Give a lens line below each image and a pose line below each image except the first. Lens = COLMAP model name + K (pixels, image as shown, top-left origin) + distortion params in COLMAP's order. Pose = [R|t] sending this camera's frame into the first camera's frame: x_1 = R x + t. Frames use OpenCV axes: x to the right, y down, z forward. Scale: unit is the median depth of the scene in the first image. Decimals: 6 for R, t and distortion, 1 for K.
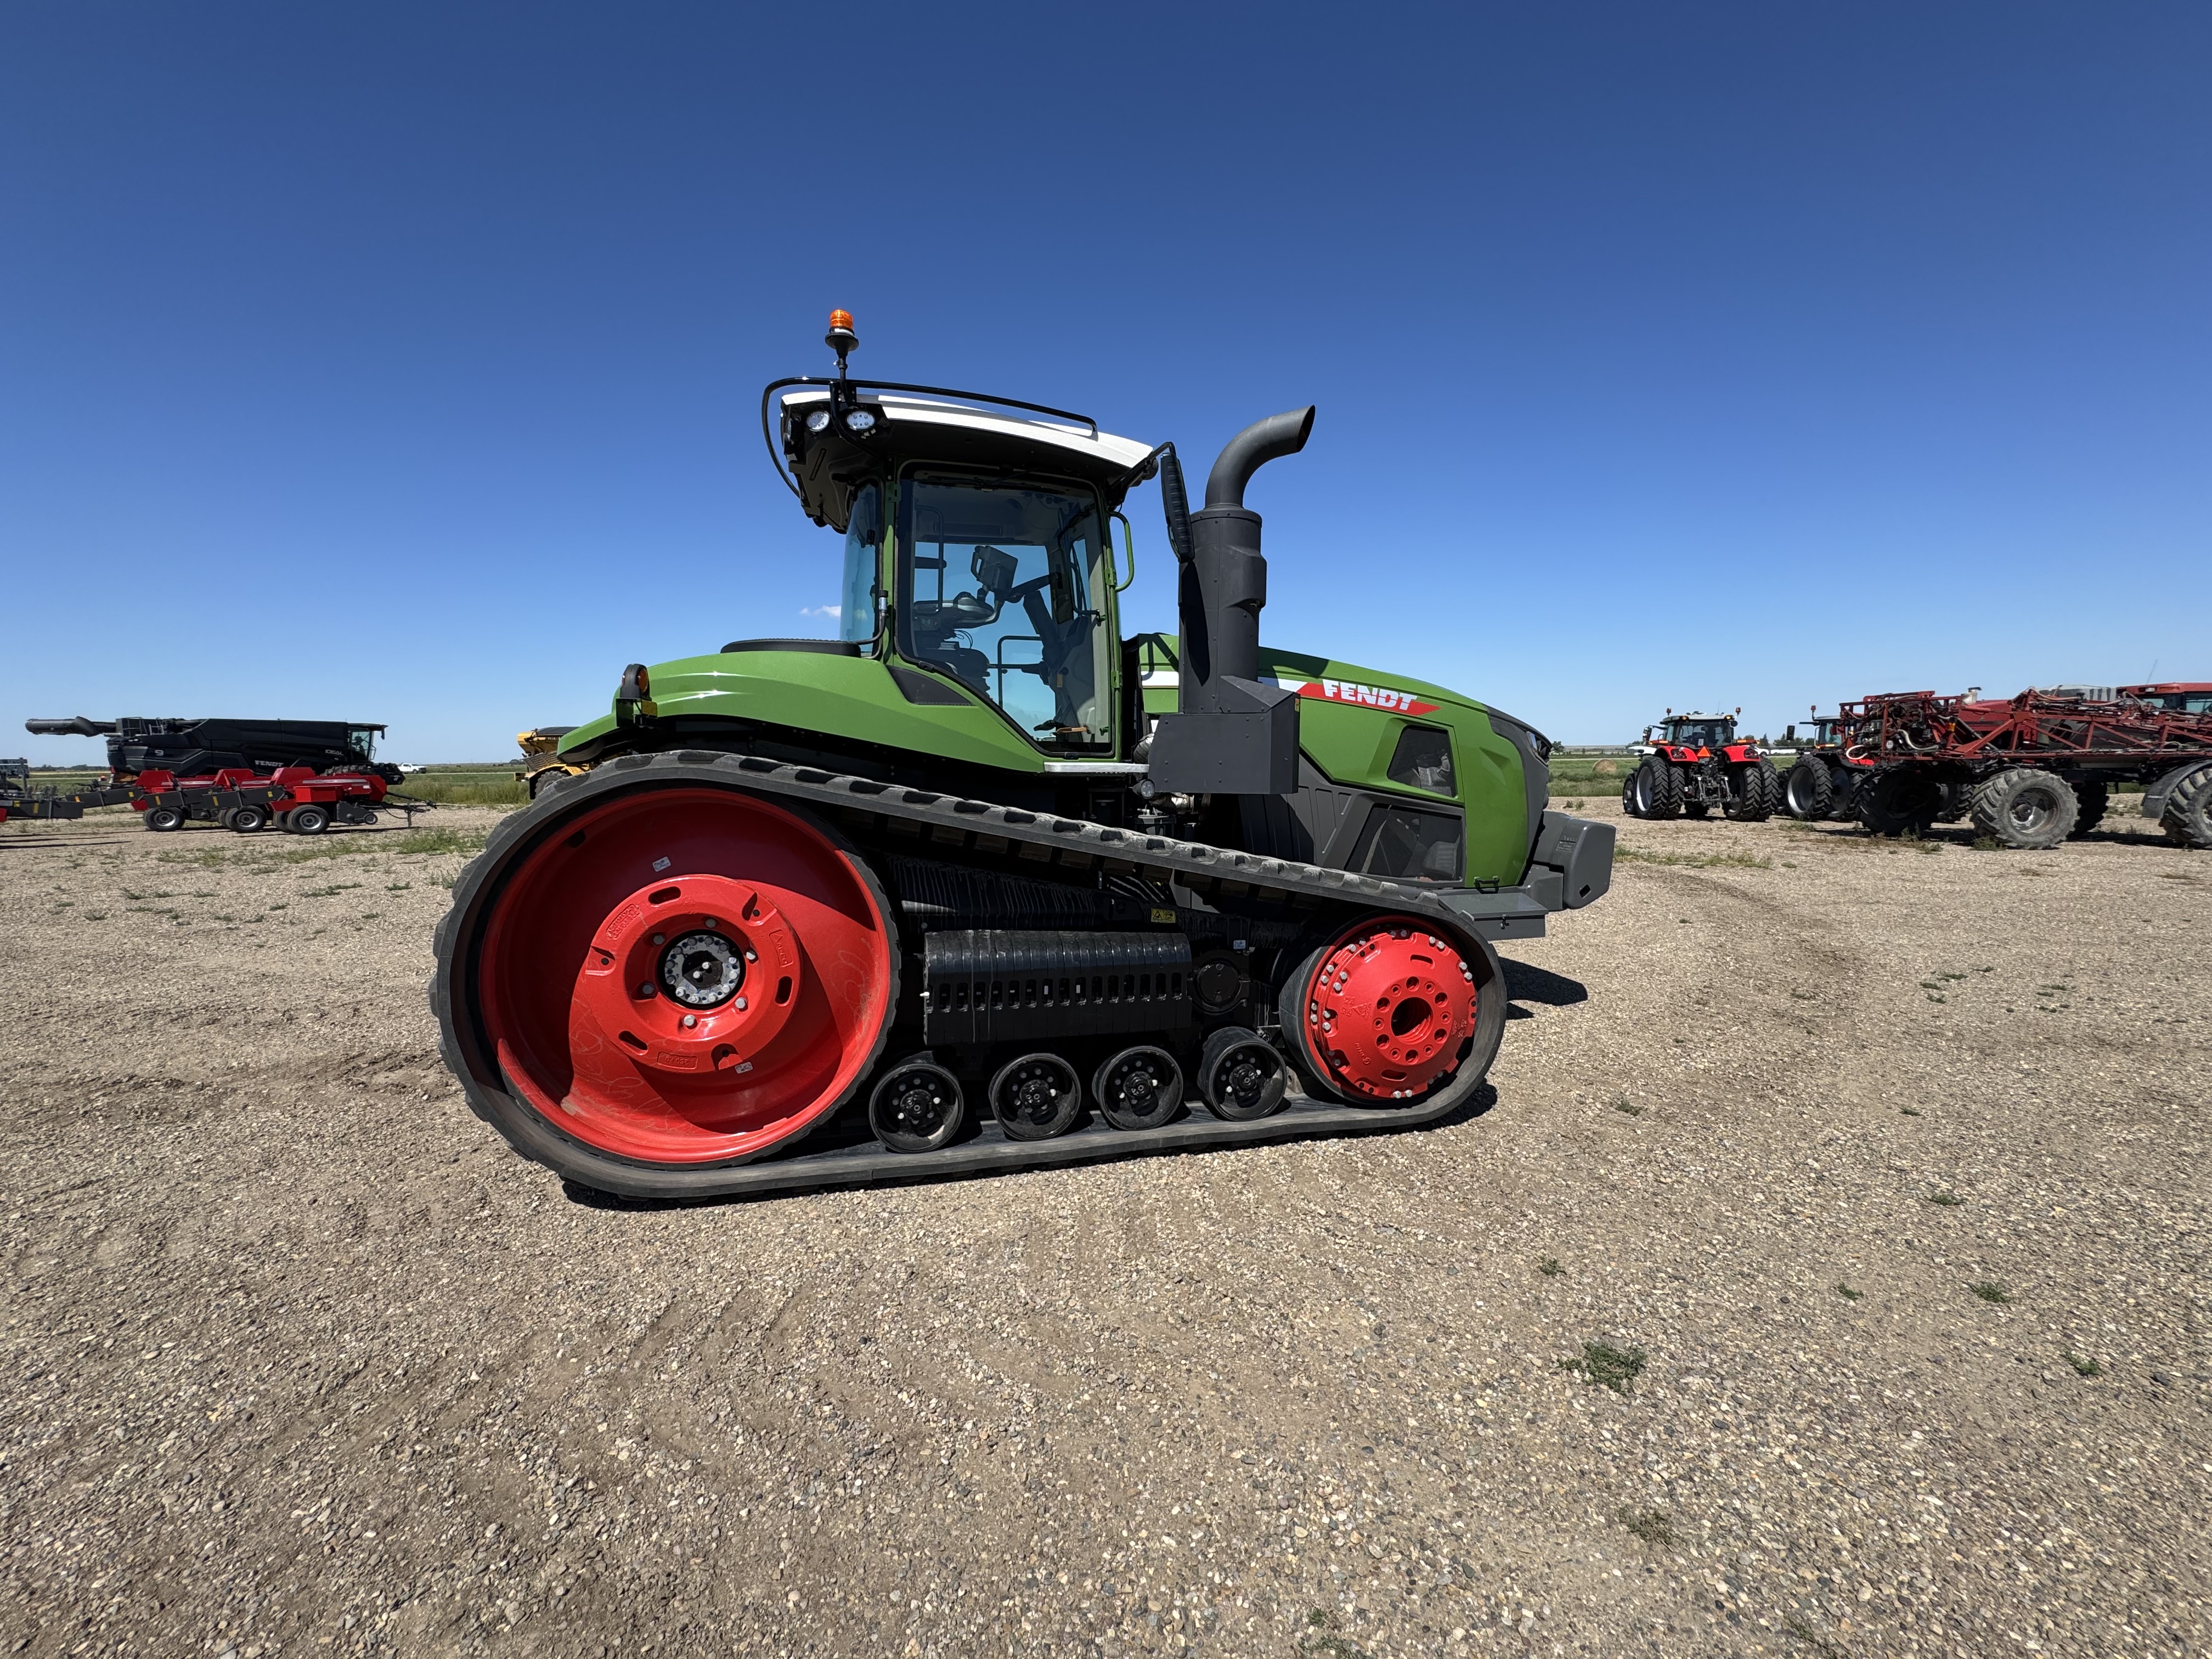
lens RADIAL K [[883.6, 0, 1109.1], [0, 883.6, 810.6], [0, 0, 1]] dist [-0.003065, 0.000558]
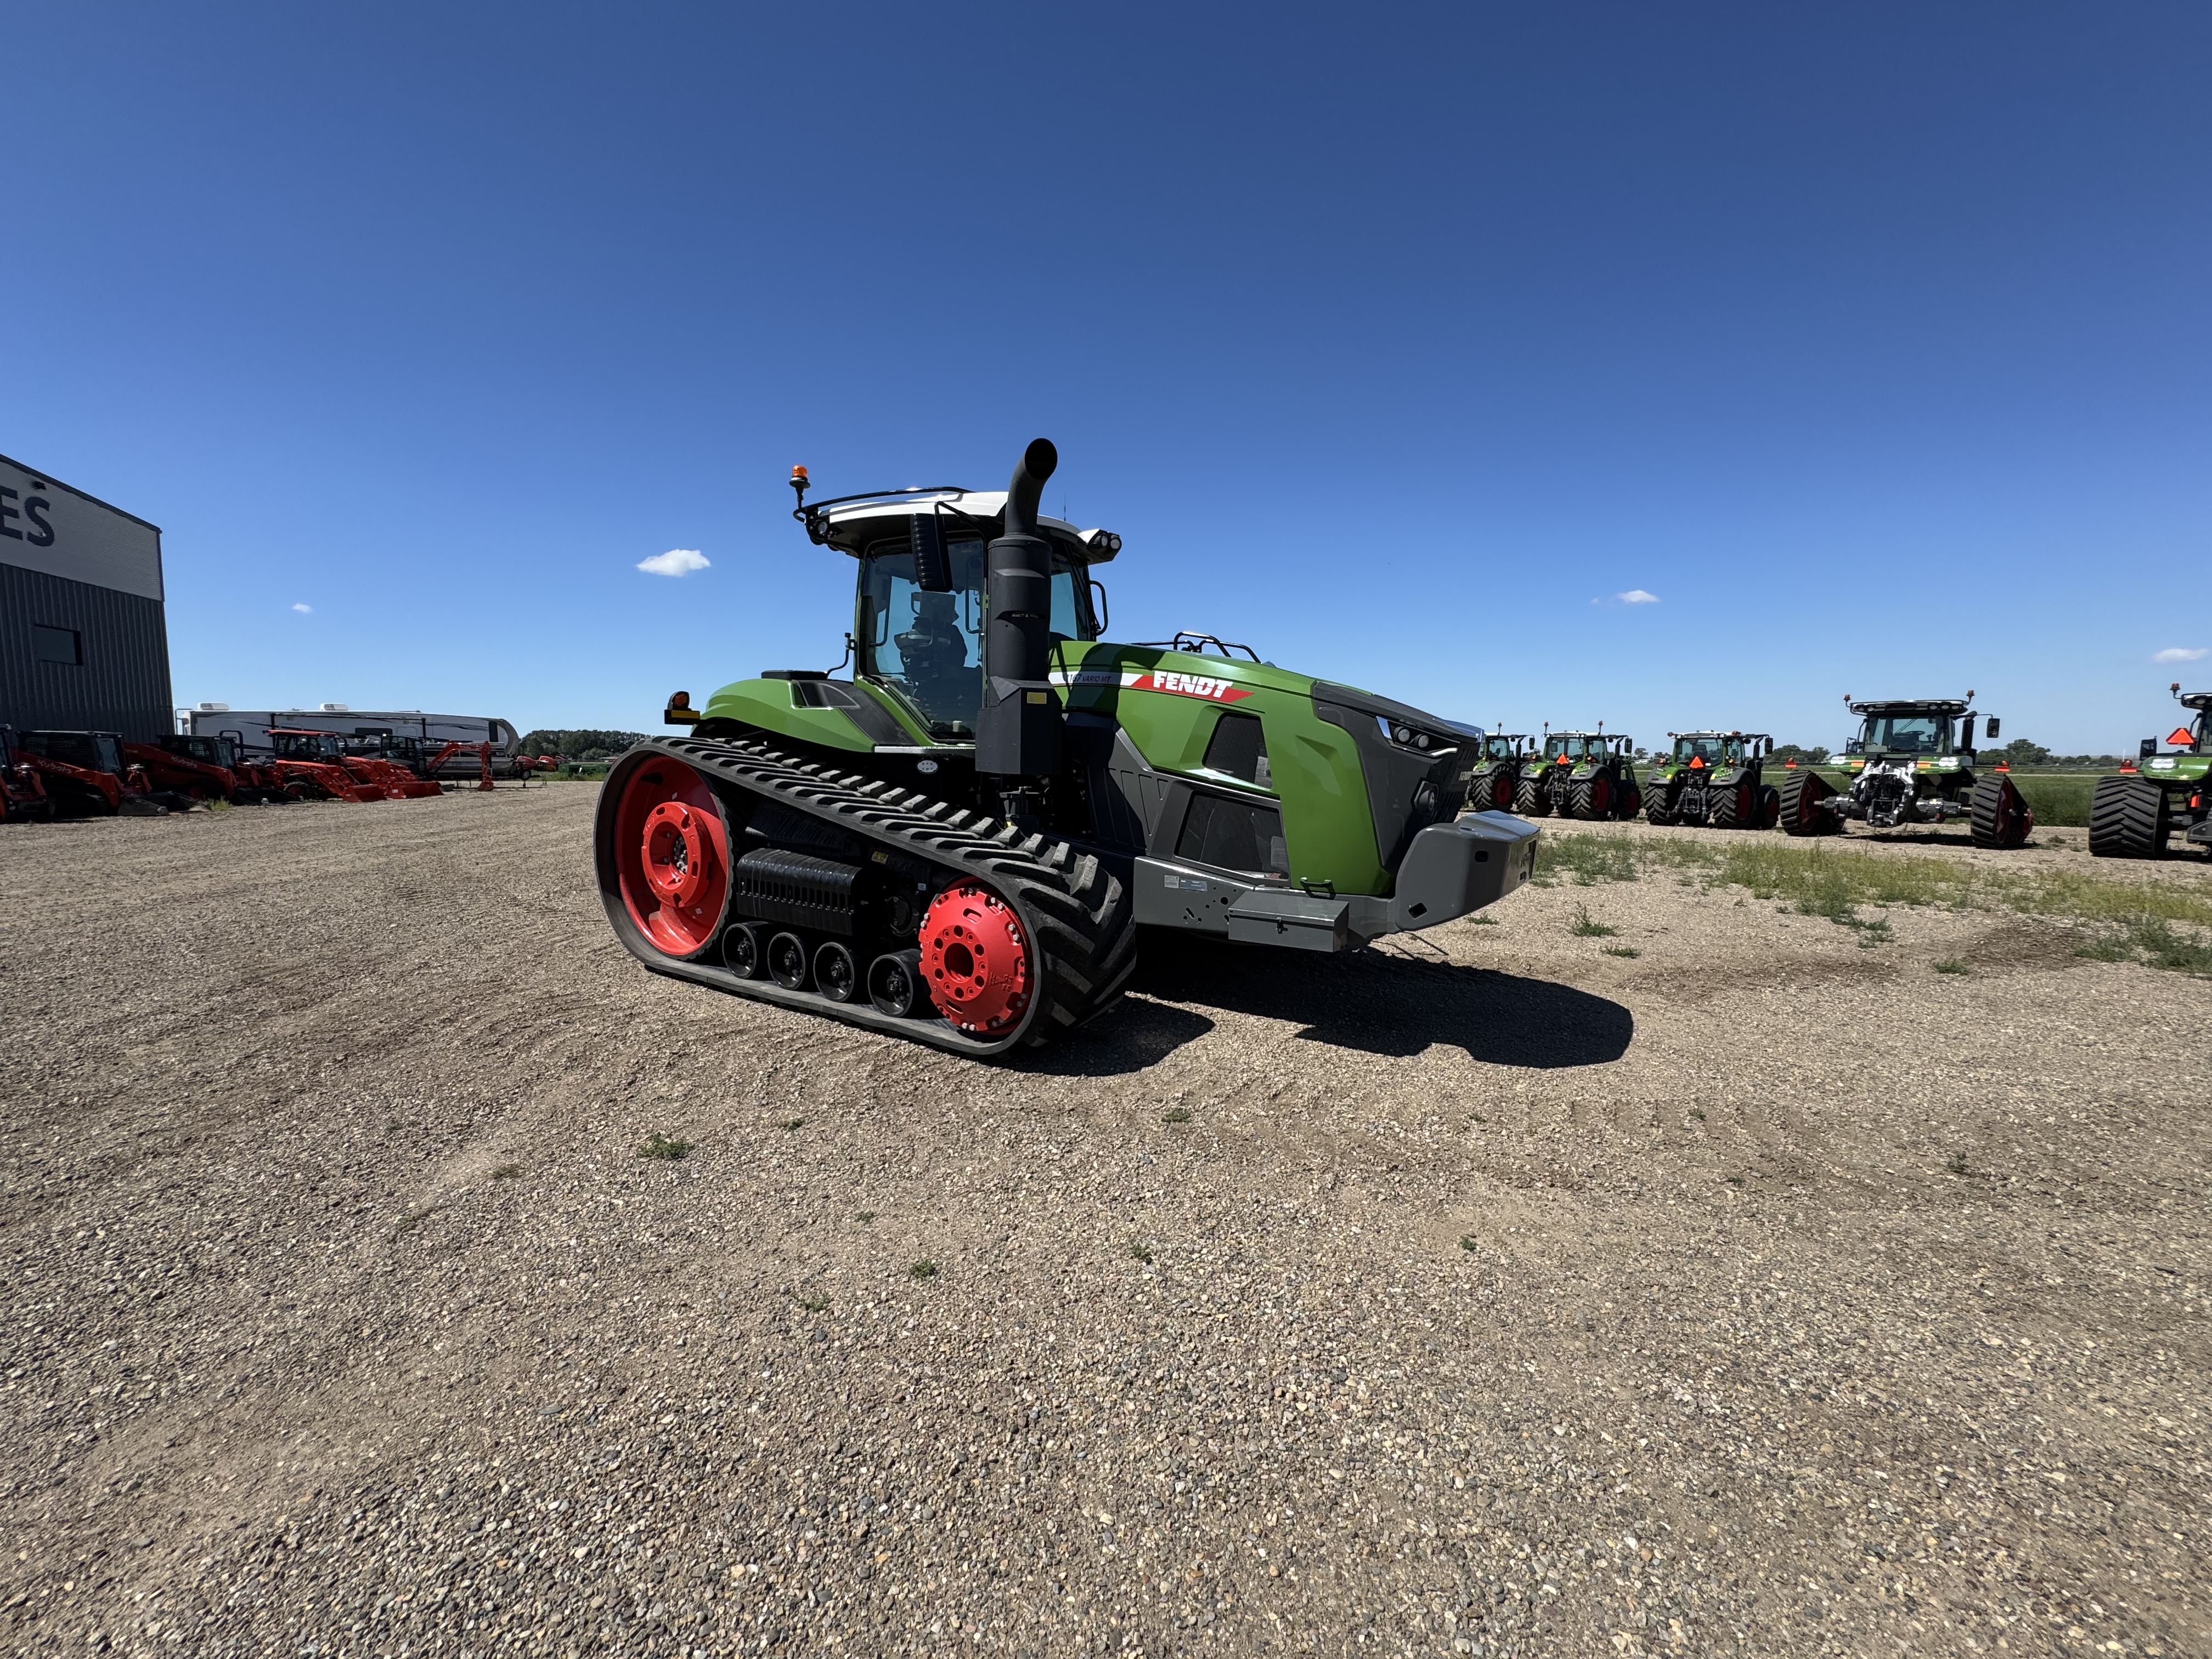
lens RADIAL K [[883.6, 0, 1090.1], [0, 883.6, 816.9], [0, 0, 1]] dist [-0.003065, 0.000558]
pose [[0.676432, 0.061567, -0.733927, 0.972931], [-0.056267, 0.997908, 0.031852, -0.004797], [0.734352, 0.019751, 0.678481, 0.235516]]
